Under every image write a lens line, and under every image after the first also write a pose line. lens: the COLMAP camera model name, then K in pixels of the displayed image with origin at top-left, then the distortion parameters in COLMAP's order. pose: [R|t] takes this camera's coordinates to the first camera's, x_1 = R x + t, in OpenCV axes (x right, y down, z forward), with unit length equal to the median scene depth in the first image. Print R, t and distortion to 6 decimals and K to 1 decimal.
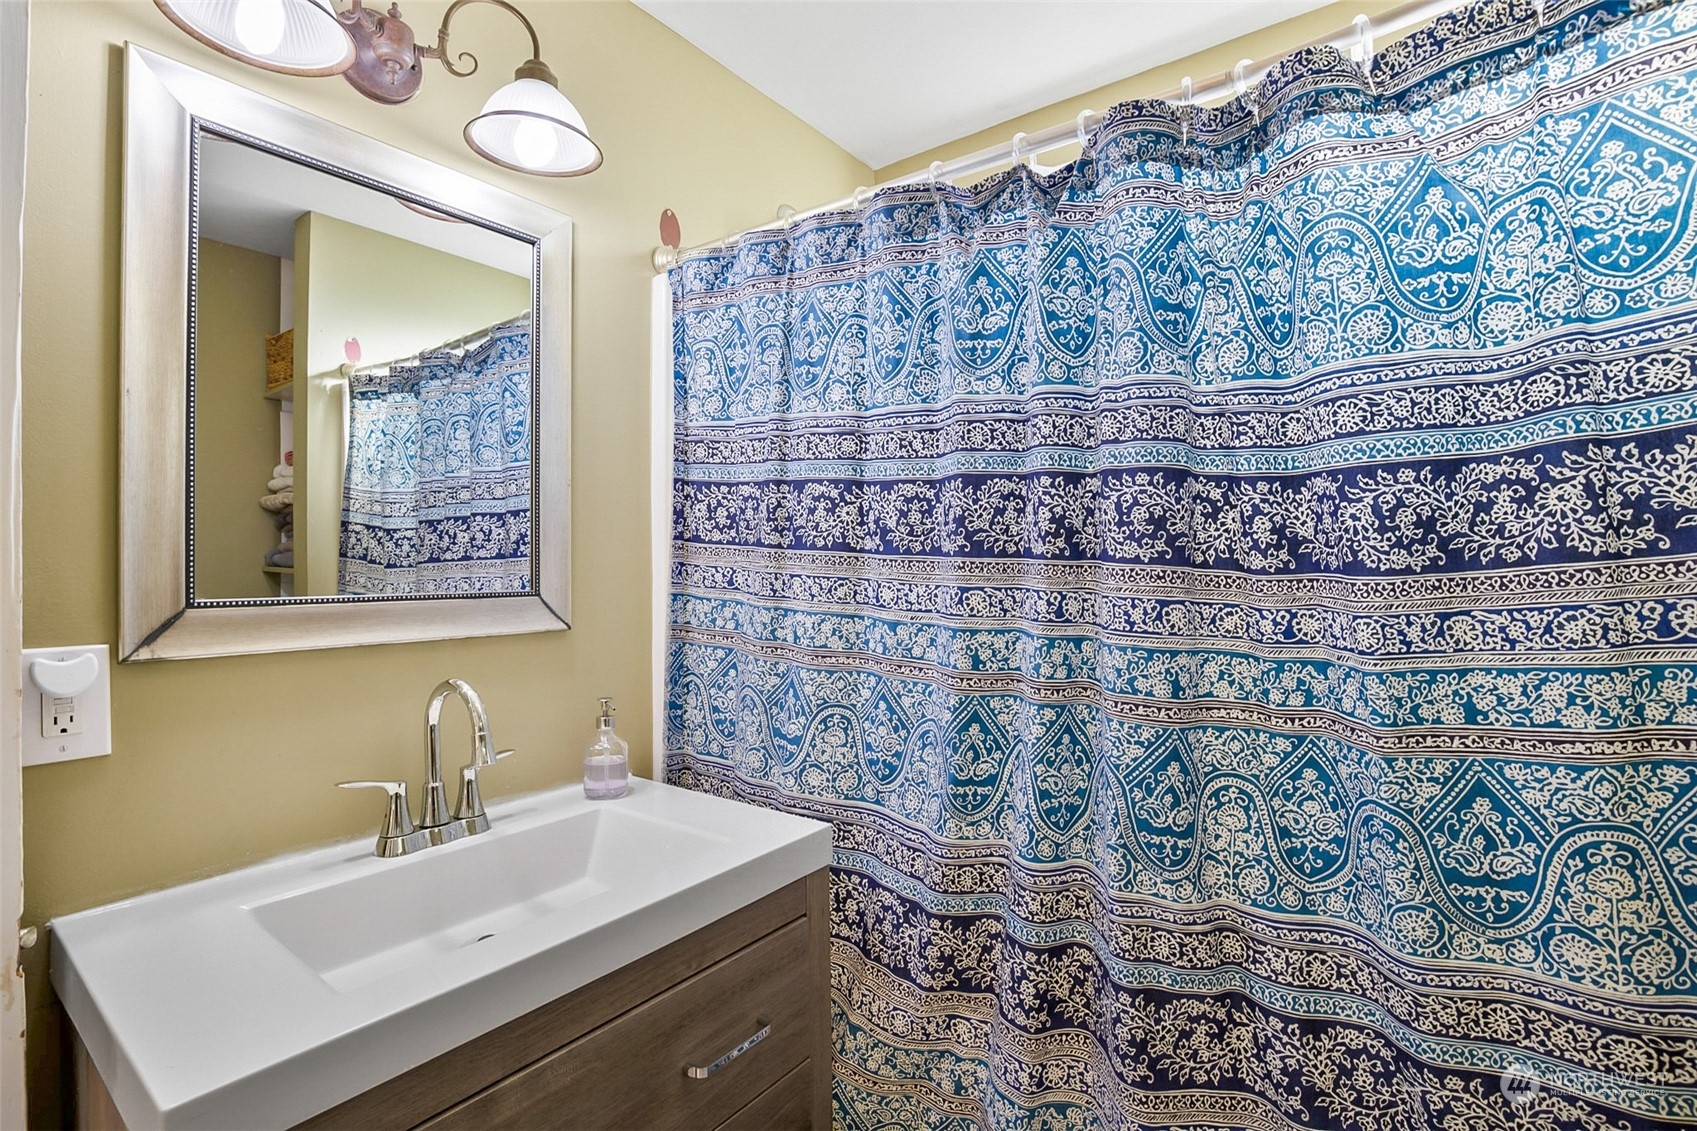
lens RADIAL K [[786.7, 0, 849.4], [0, 786.7, 576.1], [0, 0, 1]] dist [-0.033099, 0.006377]
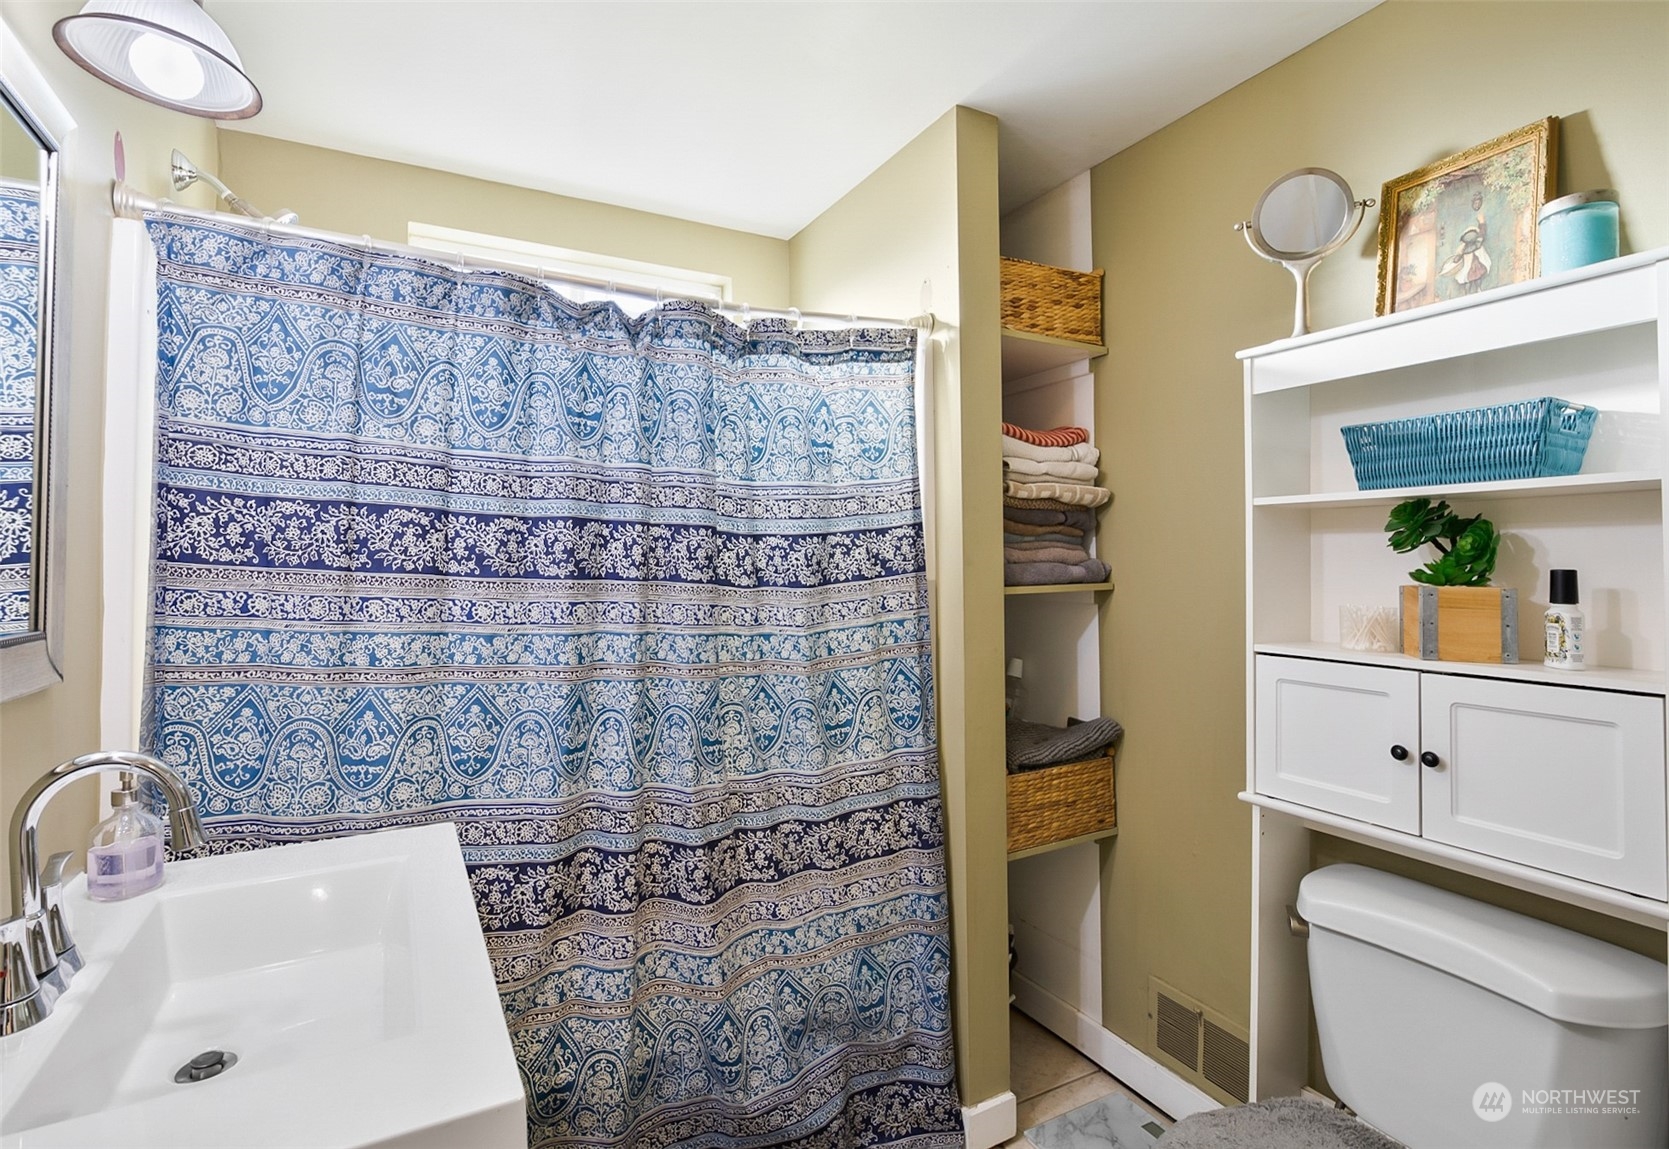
lens RADIAL K [[792.3, 0, 831.2], [0, 792.3, 562.6], [0, 0, 1]] dist [-0.001717, -0.000131]
pose [[0.415132, 0.003948, 0.909752, -0.831179], [0.012767, 0.999867, -0.010165, -0.031844], [-0.909671, 0.015834, 0.415027, 0.046259]]
